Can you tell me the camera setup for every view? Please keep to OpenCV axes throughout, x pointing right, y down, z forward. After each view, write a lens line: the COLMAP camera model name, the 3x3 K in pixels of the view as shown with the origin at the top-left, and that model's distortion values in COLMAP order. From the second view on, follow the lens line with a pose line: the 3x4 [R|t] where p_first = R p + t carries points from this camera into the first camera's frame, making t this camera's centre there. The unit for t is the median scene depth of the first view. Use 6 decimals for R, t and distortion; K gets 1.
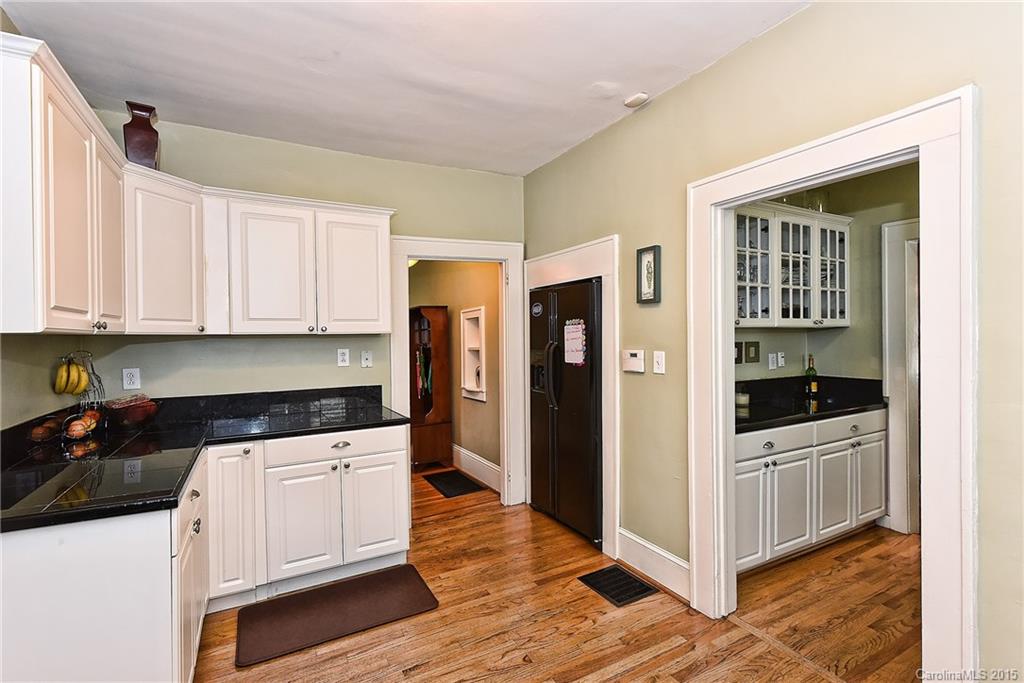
lens RADIAL K [[472.6, 0, 510.1], [0, 472.6, 341.4], [0, 0, 1]] dist [0.003410, -0.000022]
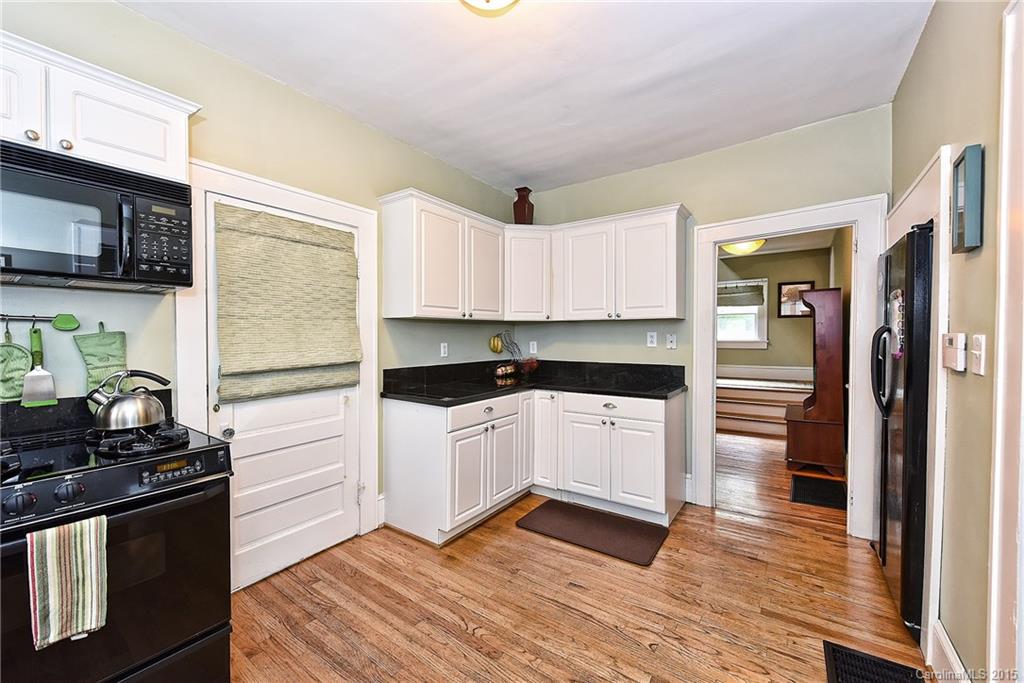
lens RADIAL K [[400.7, 0, 514.7], [0, 400.7, 340.8], [0, 0, 1]] dist [-0.000721, -0.000476]
pose [[0.447597, 0.023892, -0.893916, 0.480984], [-0.013140, 0.999711, 0.020140, 0.026230], [0.894139, 0.002732, 0.447781, 0.291573]]
